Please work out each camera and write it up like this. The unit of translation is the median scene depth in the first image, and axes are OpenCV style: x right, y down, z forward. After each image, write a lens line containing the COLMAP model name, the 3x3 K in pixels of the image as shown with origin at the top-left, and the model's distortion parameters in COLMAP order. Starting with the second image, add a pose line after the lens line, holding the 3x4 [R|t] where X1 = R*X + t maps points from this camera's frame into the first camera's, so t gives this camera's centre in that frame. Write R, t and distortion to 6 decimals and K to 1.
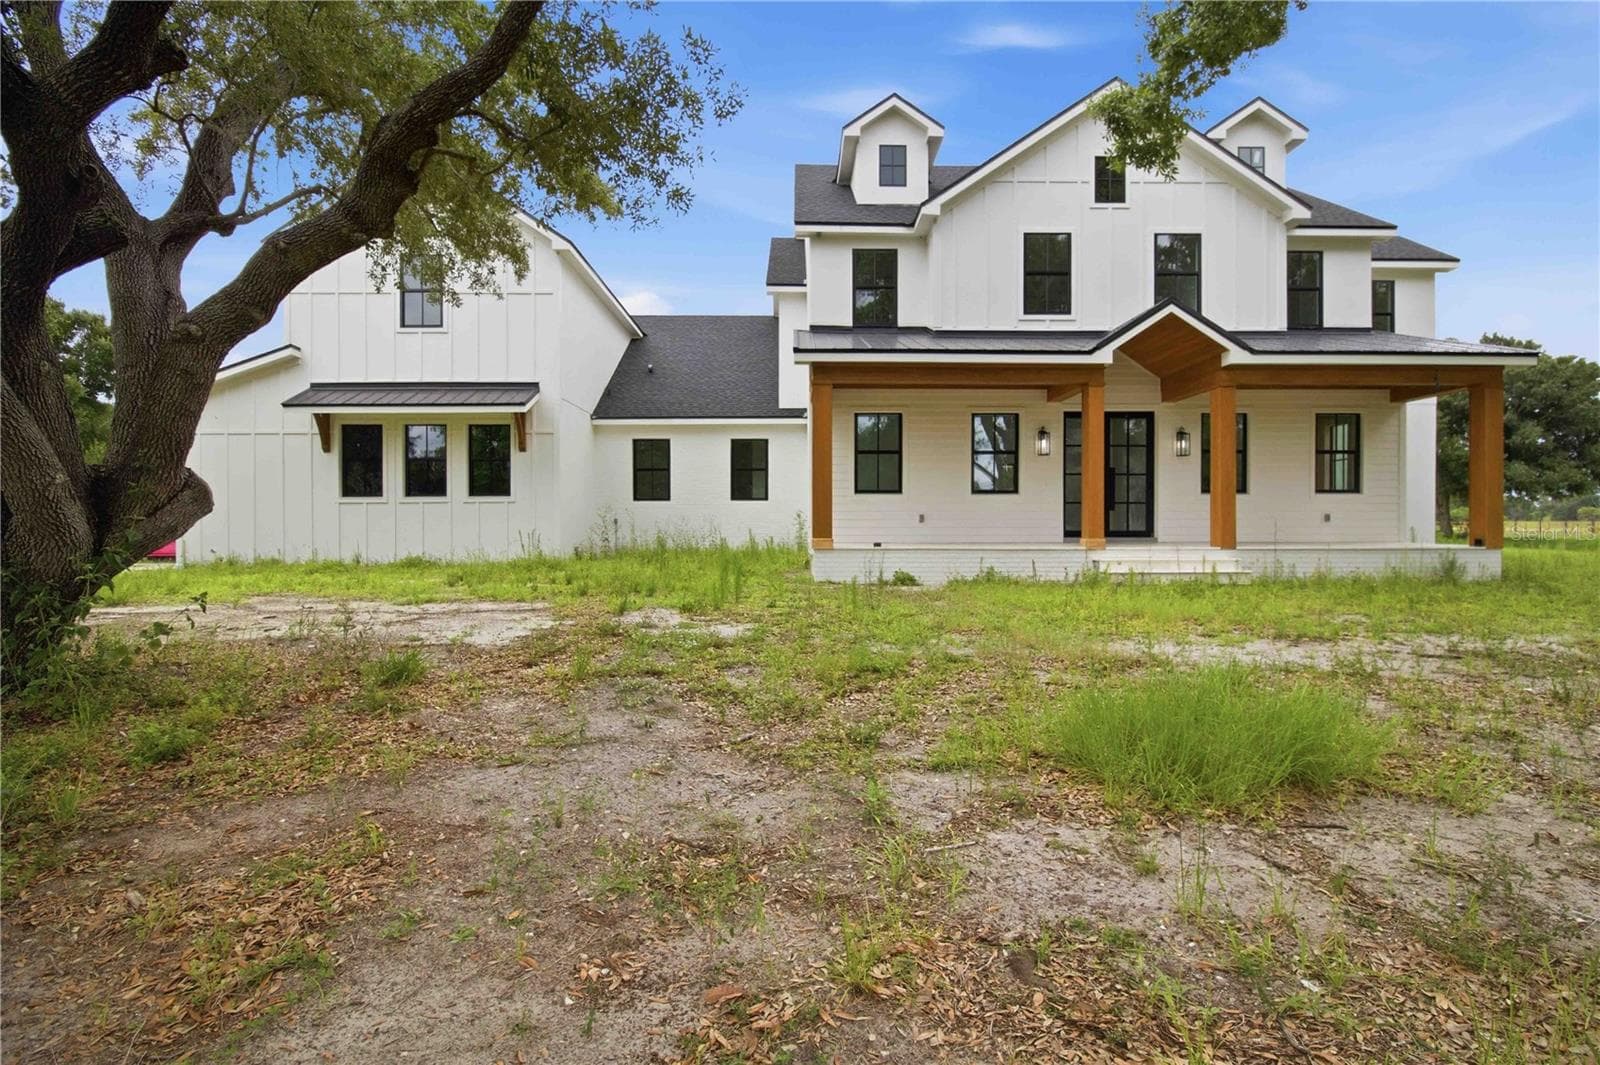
lens RADIAL K [[745.8, 0, 800.0], [0, 745.8, 532.5], [0, 0, 1]] dist [-0.000598, 0.000199]
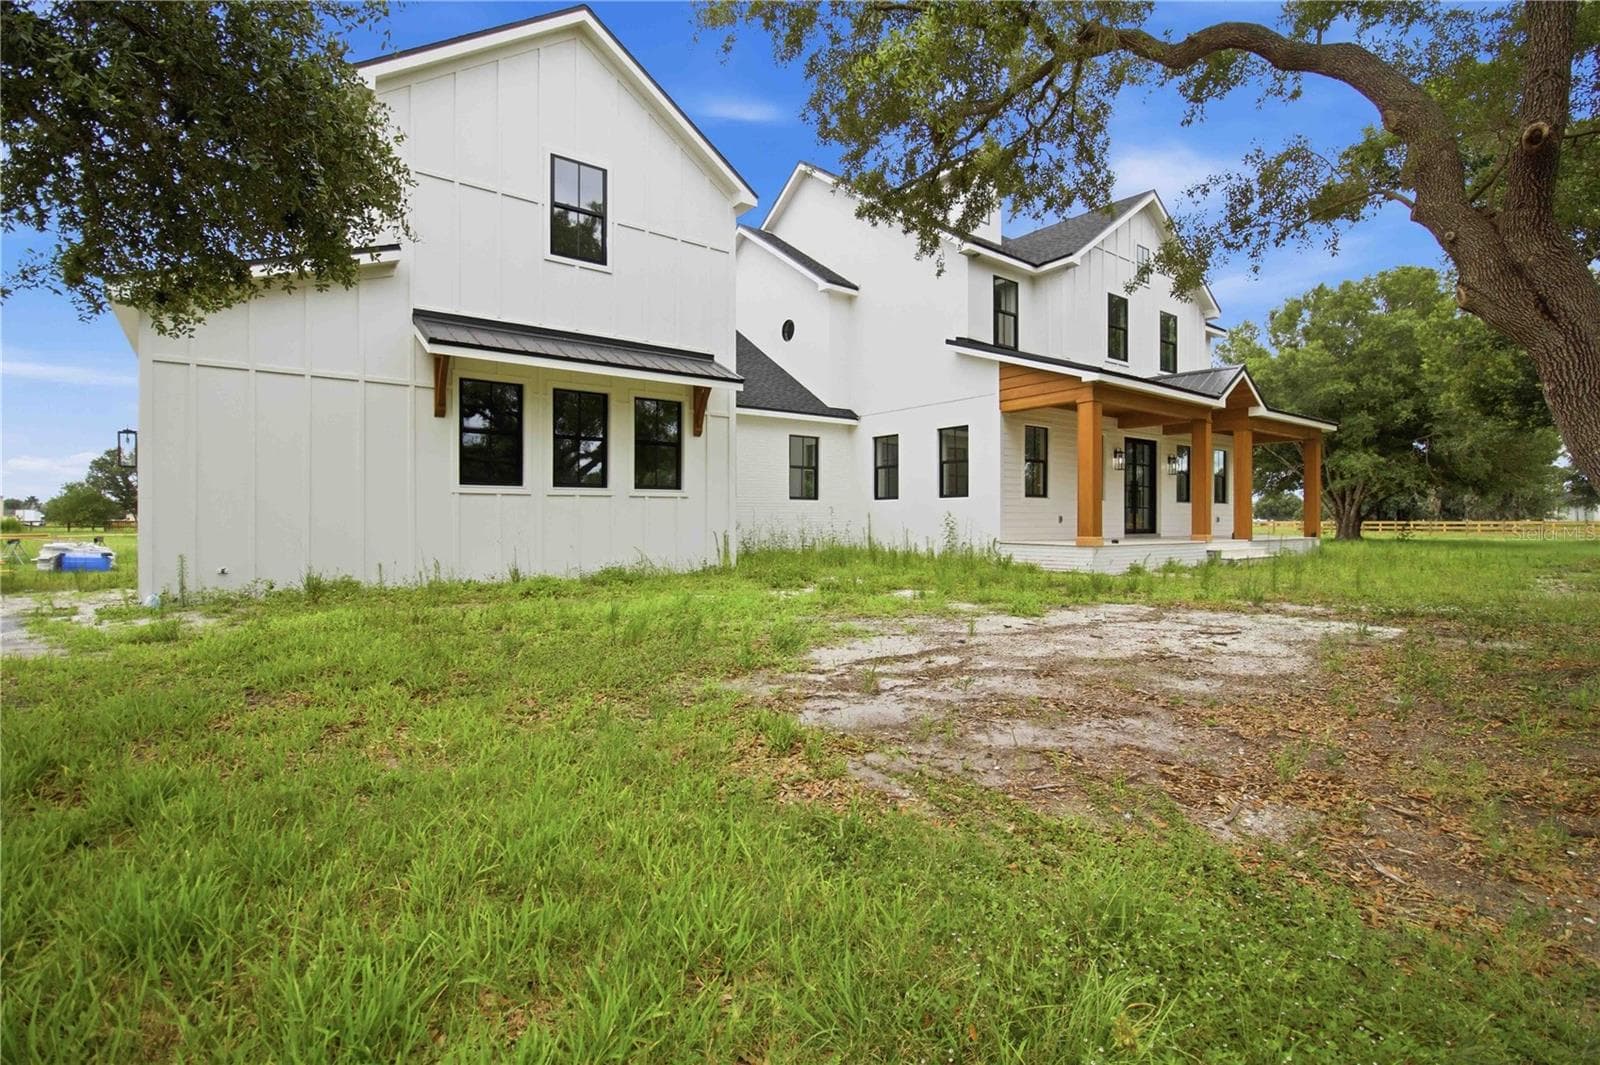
lens RADIAL K [[706.4, 0, 800.0], [0, 706.4, 532.5], [0, 0, 1]] dist [0.000981, 0.000102]
pose [[0.809251, -0.007729, 0.587412, -0.809394], [0.006889, 0.999970, 0.003667, -0.004948], [-0.587423, 0.001079, 0.809280, 0.333099]]
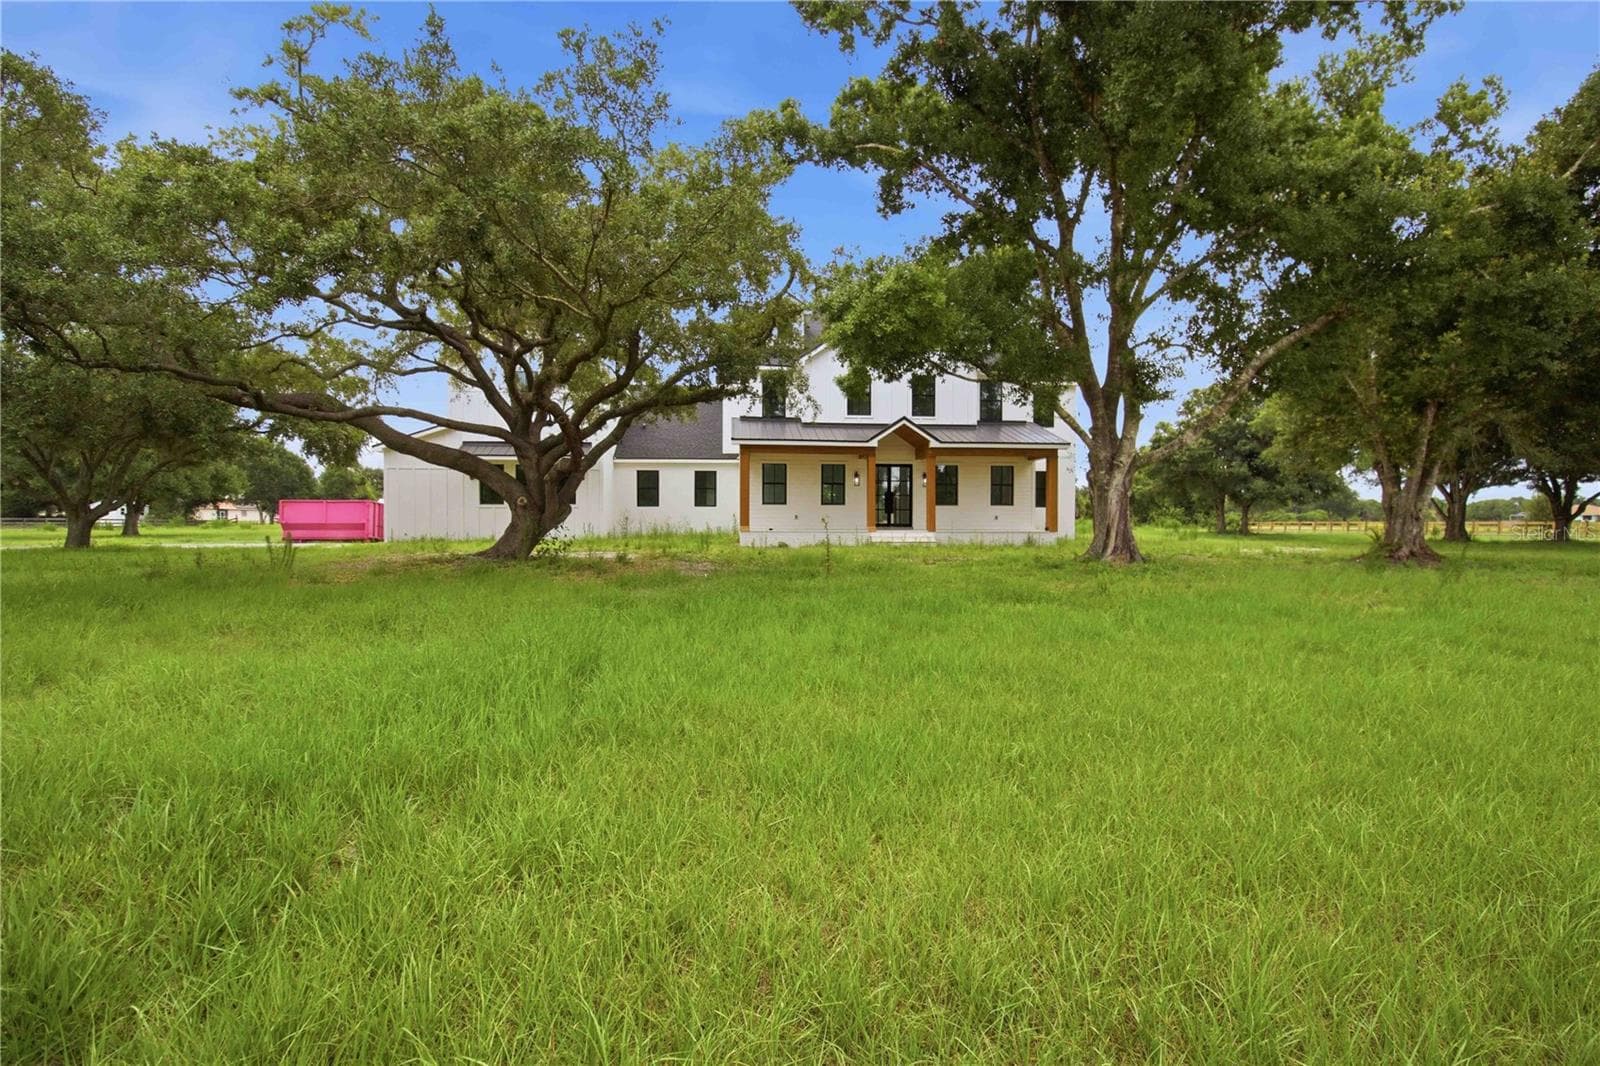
lens RADIAL K [[706.4, 0, 800.0], [0, 706.4, 533.0], [0, 0, 1]] dist [0.000981, 0.000102]
pose [[0.995691, 0.002000, 0.092707, -0.000440], [-0.002319, 0.999992, 0.003341, 0.016920], [-0.092700, -0.003541, 0.995688, -0.854212]]
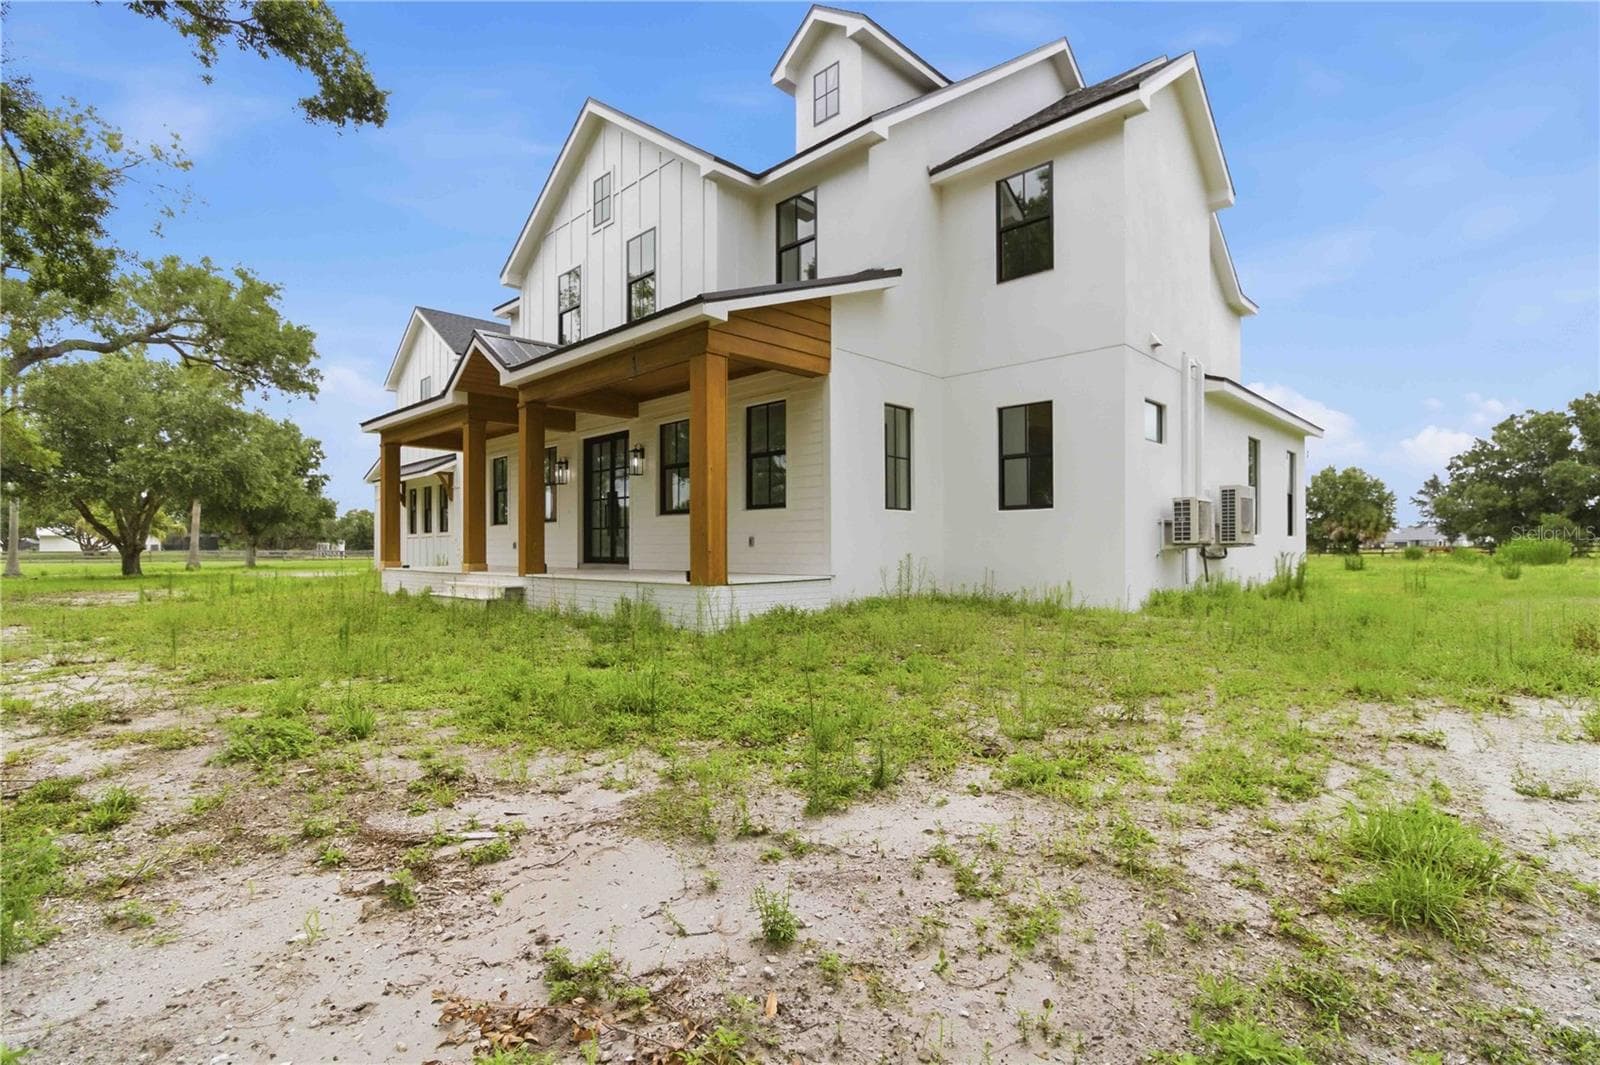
lens RADIAL K [[759.7, 0, 798.9], [0, 759.7, 554.9], [0, 0, 1]] dist [-0.000301, 0.000142]
pose [[0.708288, 0.003713, -0.705914, 1.283480], [-0.005565, 0.999984, -0.000324, -0.005928], [0.705902, 0.004158, 0.708297, 0.468144]]
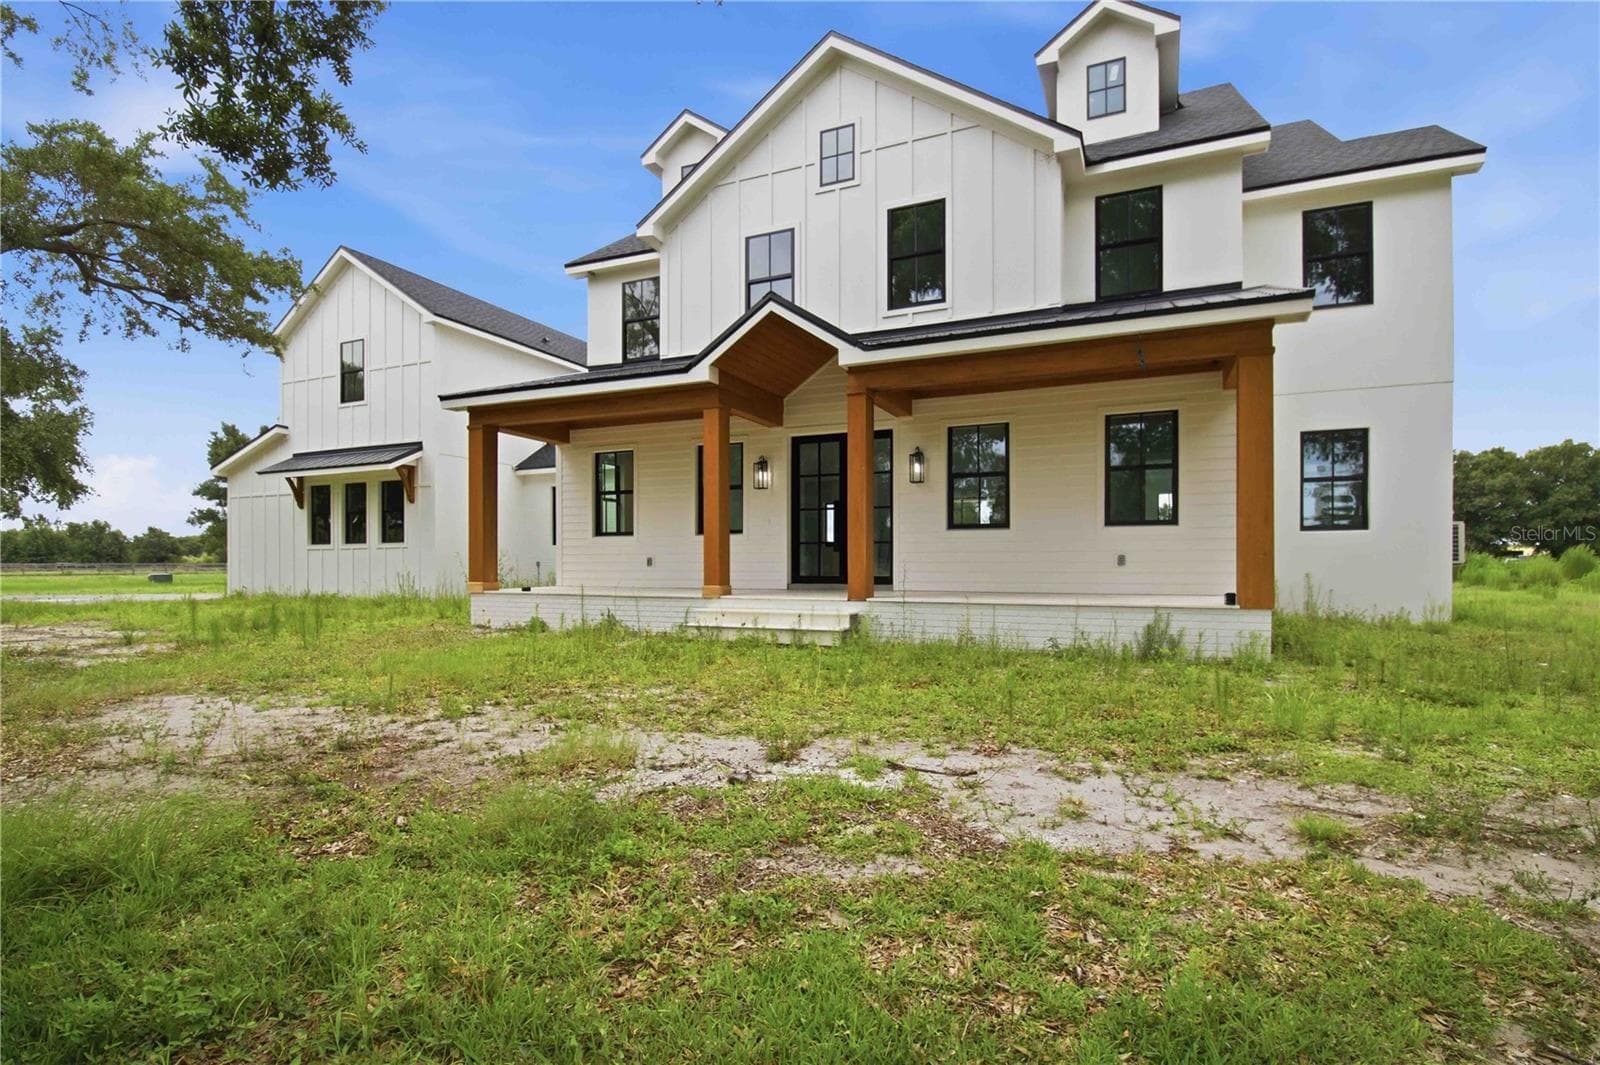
lens RADIAL K [[795.5, 0, 802.6], [0, 795.5, 565.9], [0, 0, 1]] dist [-0.002177, -0.000714]
pose [[0.905139, 0.000555, -0.425115, 0.745358], [-0.004339, 0.999959, -0.007932, -0.006693], [0.425093, 0.009024, 0.905105, 0.177825]]
